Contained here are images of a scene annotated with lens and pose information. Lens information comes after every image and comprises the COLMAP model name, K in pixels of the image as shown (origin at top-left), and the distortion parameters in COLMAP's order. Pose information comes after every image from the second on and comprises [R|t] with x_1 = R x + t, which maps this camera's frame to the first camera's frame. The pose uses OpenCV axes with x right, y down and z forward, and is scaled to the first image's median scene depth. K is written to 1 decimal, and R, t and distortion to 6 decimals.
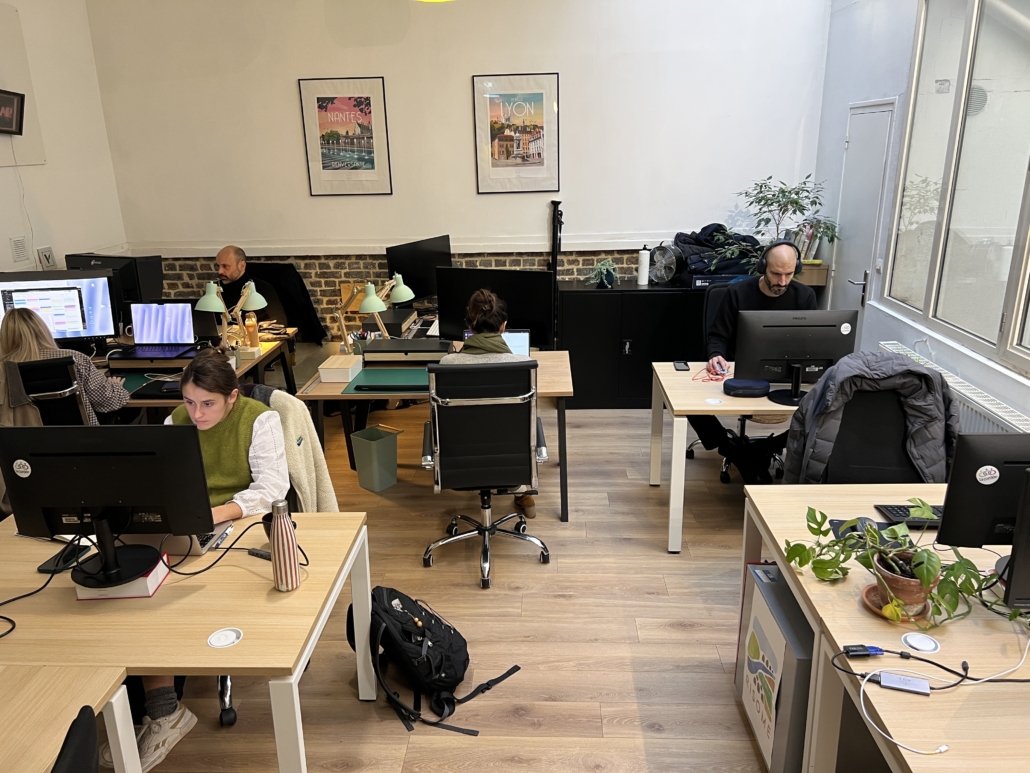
lens RADIAL K [[777.5, 0, 518.9], [0, 777.5, 388.4], [0, 0, 1]] dist [0.047893, -0.045425]
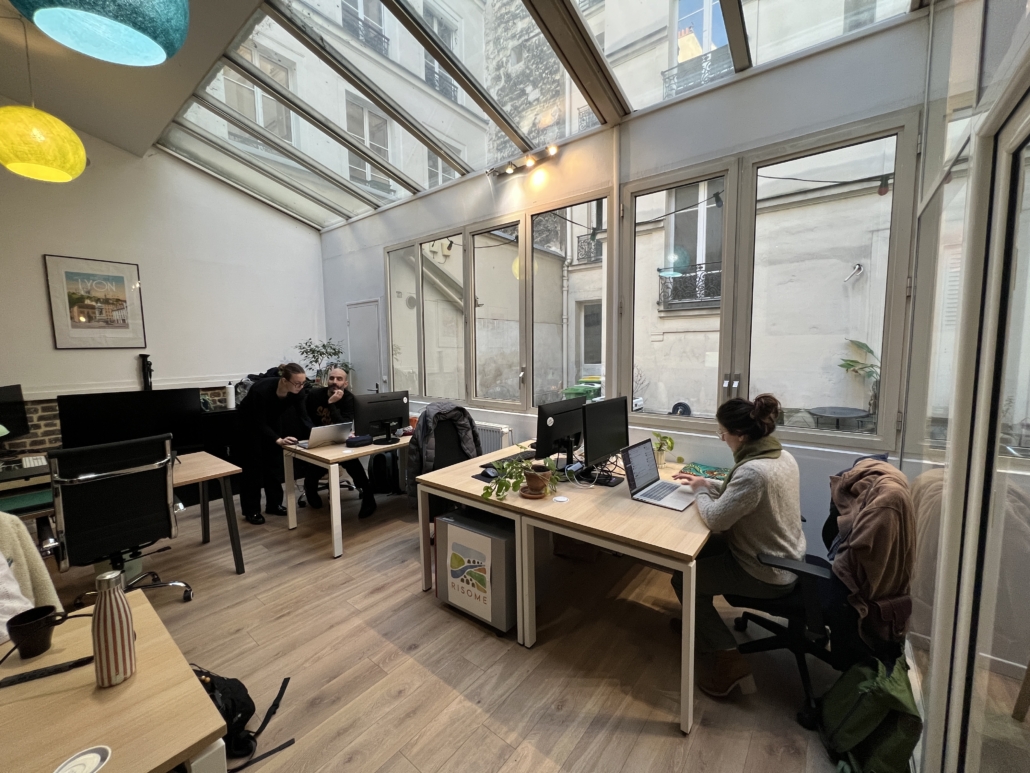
lens RADIAL K [[412.5, 0, 512.3], [0, 412.5, 384.2], [0, 0, 1]] dist [-0.000247, -0.000032]
pose [[0.594427, -0.060363, 0.801881, -0.220241], [0.245071, 0.963341, -0.109152, 0.057176], [-0.765896, 0.261401, 0.587429, 0.183970]]
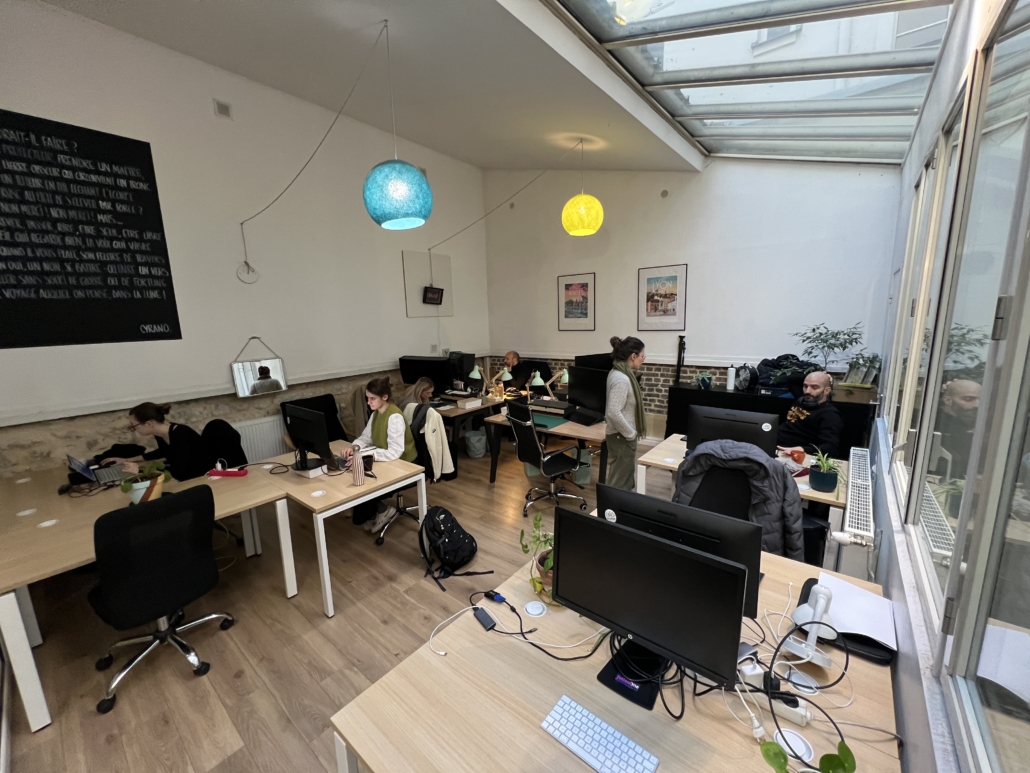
lens RADIAL K [[412.5, 0, 515.7], [0, 412.5, 383.9], [0, 0, 1]] dist [-0.000247, -0.000032]
pose [[0.796627, 0.097533, -0.596550, 0.462366], [-0.168894, 0.983506, -0.064740, -0.026928], [0.580396, 0.152328, 0.799960, 0.129732]]
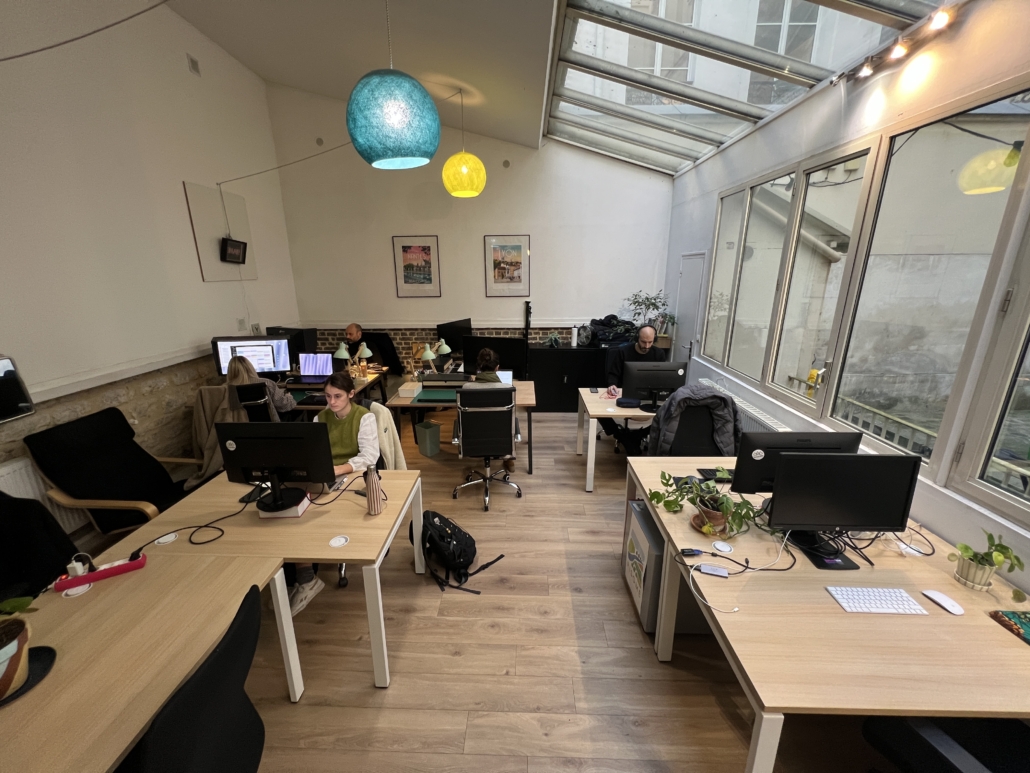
lens RADIAL K [[412.5, 0, 512.4], [0, 412.5, 383.7], [0, 0, 1]] dist [-0.000247, -0.000032]
pose [[0.999896, 0.011554, 0.008655, 0.005704], [-0.011234, 0.999282, -0.036193, -0.007397], [-0.009067, 0.036092, 0.999307, 0.018290]]
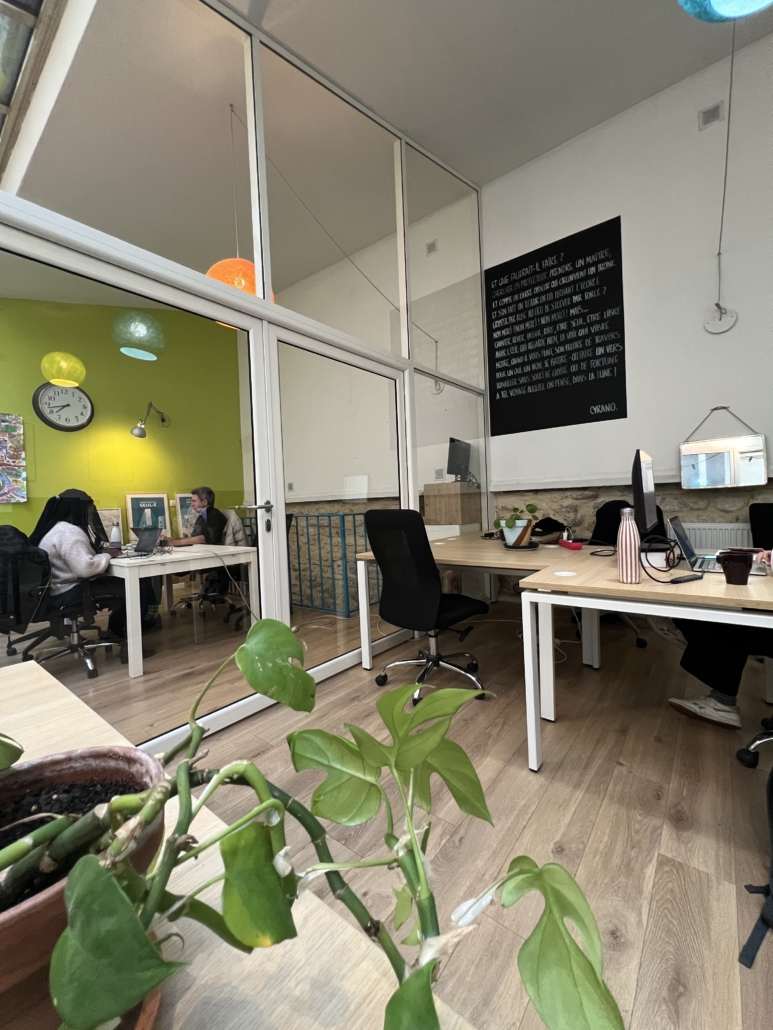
lens RADIAL K [[412.5, 0, 386.3], [0, 412.5, 511.6], [0, 0, 1]] dist [-0.000247, -0.000032]
pose [[-0.602800, 0.051564, -0.796225, 0.263032], [-0.193712, 0.958596, 0.208733, 0.048247], [0.774021, 0.280062, -0.567853, 0.598256]]
